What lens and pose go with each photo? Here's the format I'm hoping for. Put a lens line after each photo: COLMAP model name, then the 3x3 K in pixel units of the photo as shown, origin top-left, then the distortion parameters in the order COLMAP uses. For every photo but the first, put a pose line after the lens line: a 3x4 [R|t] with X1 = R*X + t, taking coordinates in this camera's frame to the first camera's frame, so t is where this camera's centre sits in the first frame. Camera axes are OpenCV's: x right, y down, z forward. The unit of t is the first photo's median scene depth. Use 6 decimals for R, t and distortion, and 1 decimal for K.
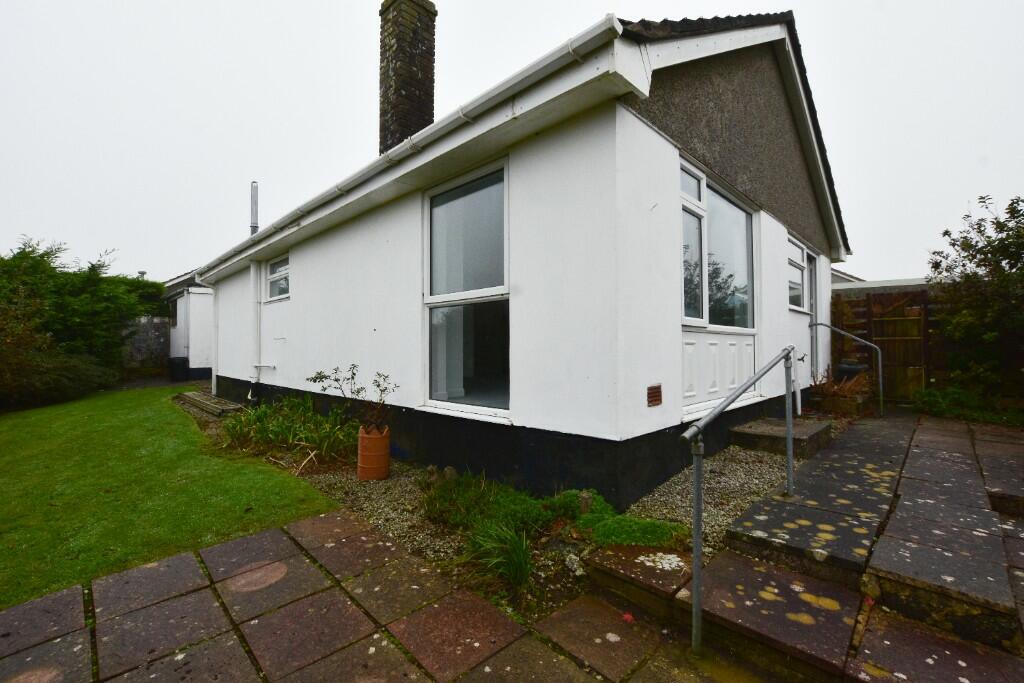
lens RADIAL K [[451.7, 0, 513.0], [0, 451.7, 341.9], [0, 0, 1]] dist [-0.019678, -0.000438]
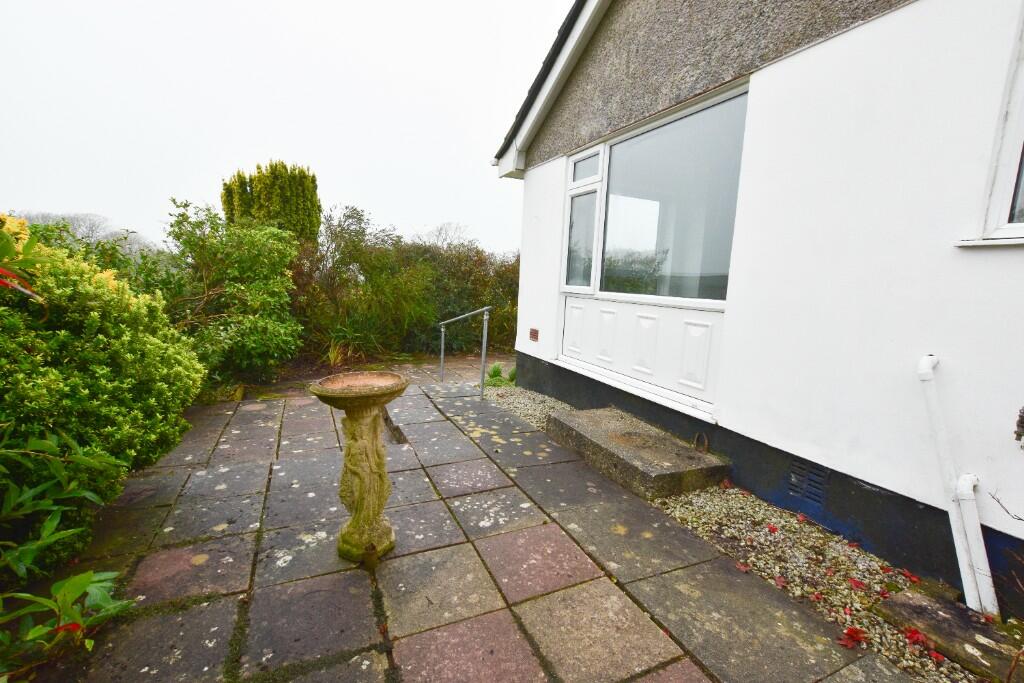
lens RADIAL K [[451.7, 0, 511.4], [0, 451.7, 344.1], [0, 0, 1]] dist [-0.019678, -0.000438]
pose [[-0.360889, 0.122329, -0.924551, 2.085586], [-0.027008, 0.989573, 0.141474, -0.086385], [0.932218, 0.076027, -0.353822, 1.684597]]
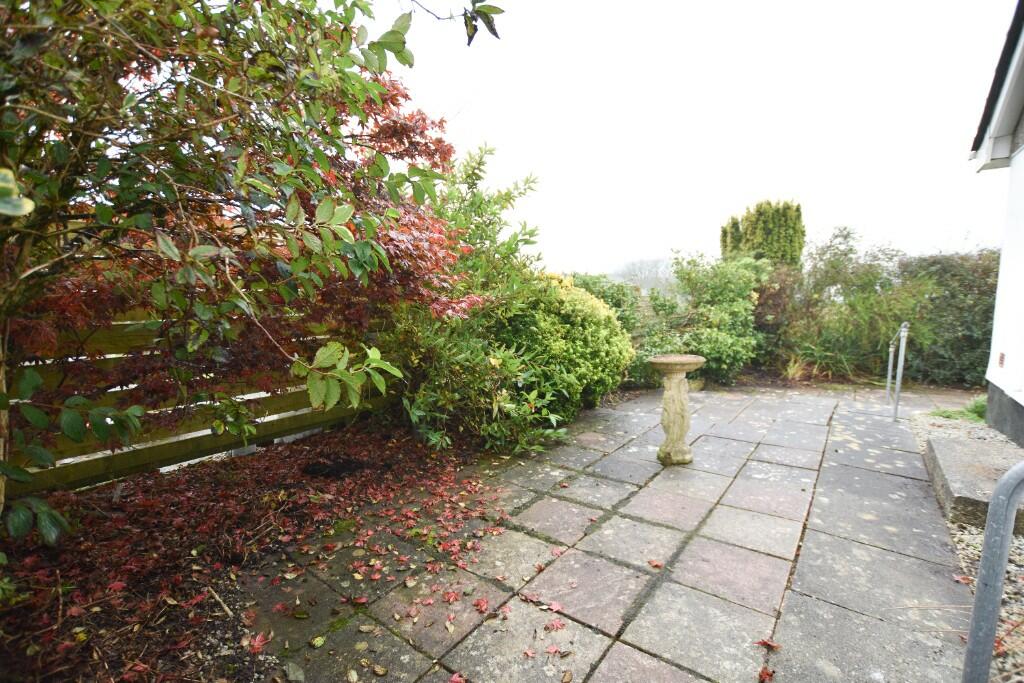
lens RADIAL K [[451.7, 0, 512.6], [0, 451.7, 342.1], [0, 0, 1]] dist [-0.019678, -0.000438]
pose [[-0.993188, 0.028714, -0.112926, 2.094089], [0.018465, 0.995699, 0.090785, -0.082902], [0.115048, 0.088081, -0.989447, 2.350348]]
